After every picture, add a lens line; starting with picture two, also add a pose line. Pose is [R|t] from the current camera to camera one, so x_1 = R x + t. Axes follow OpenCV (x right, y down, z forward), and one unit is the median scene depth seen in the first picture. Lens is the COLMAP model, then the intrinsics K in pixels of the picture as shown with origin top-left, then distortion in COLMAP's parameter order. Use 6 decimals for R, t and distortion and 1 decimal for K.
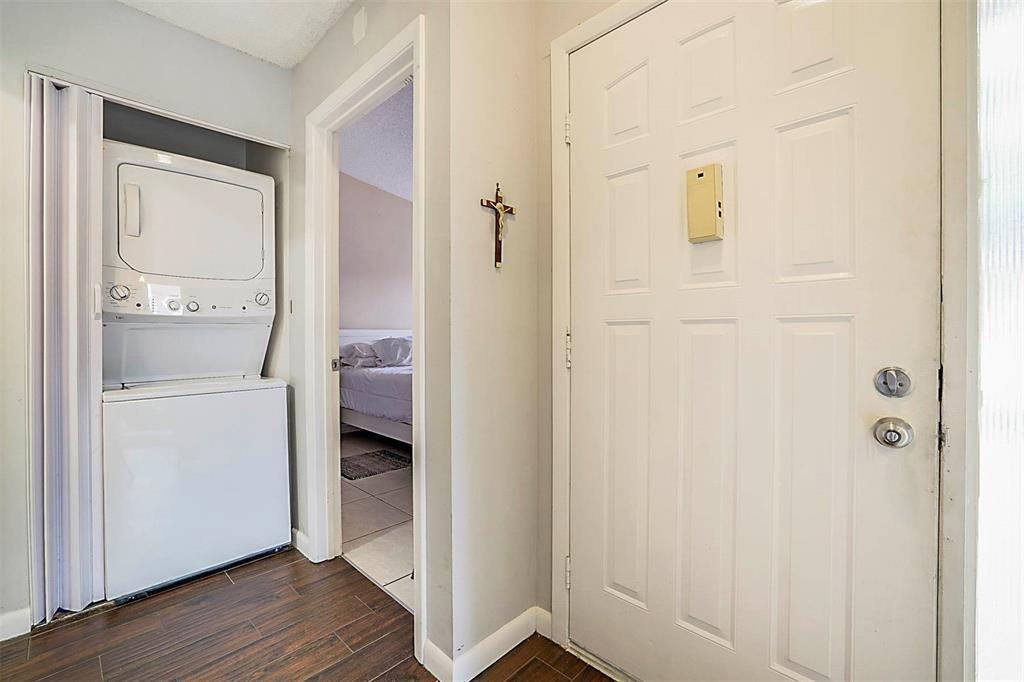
lens RADIAL K [[443.0, 0, 512.7], [0, 443.0, 337.0], [0, 0, 1]] dist [-0.022136, 0.005606]
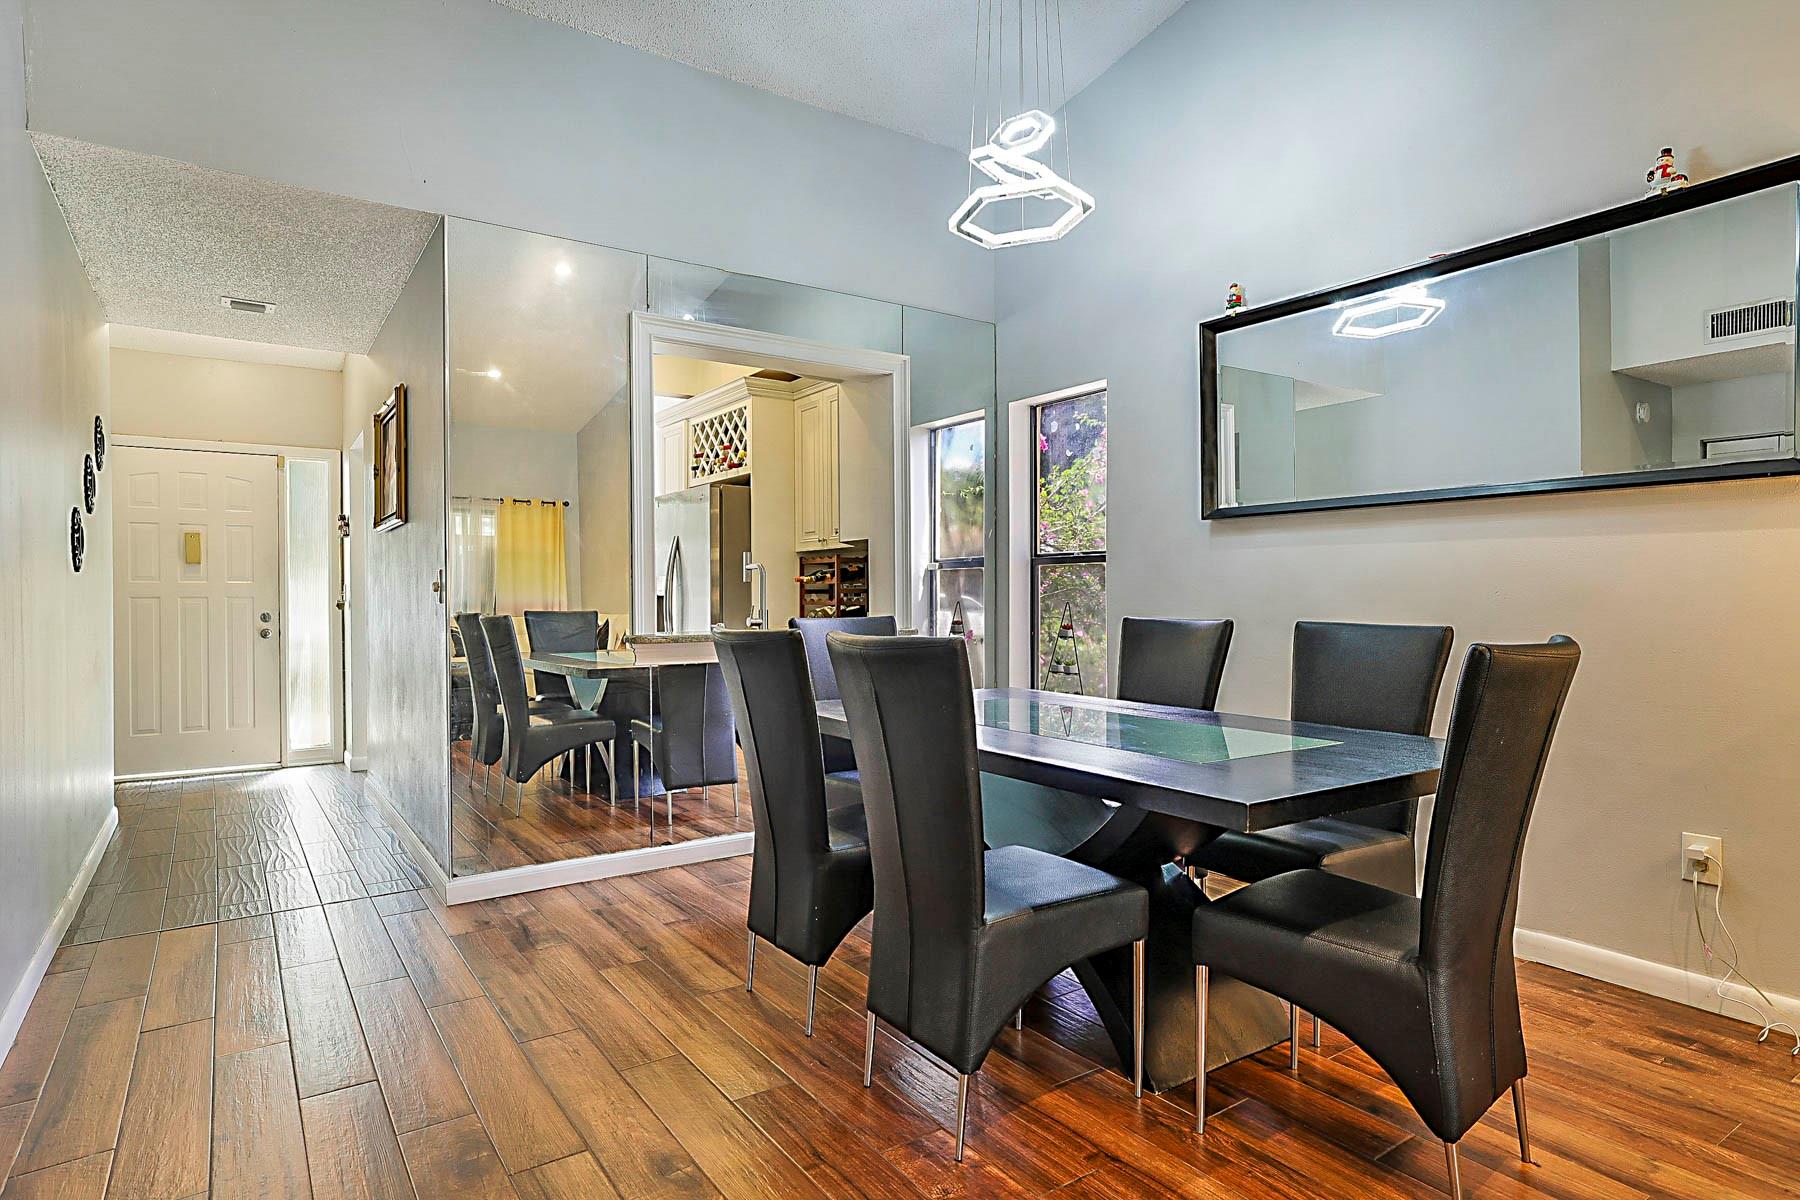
lens RADIAL K [[1043.0, 0, 898.4], [0, 1043.0, 605.9], [0, 0, 1]] dist [-0.029068, 0.002923]
pose [[0.220447, -0.006407, 0.975378, -5.379013], [0.008647, 0.999952, 0.004614, 0.024104], [-0.975361, 0.007417, 0.220492, -5.093626]]
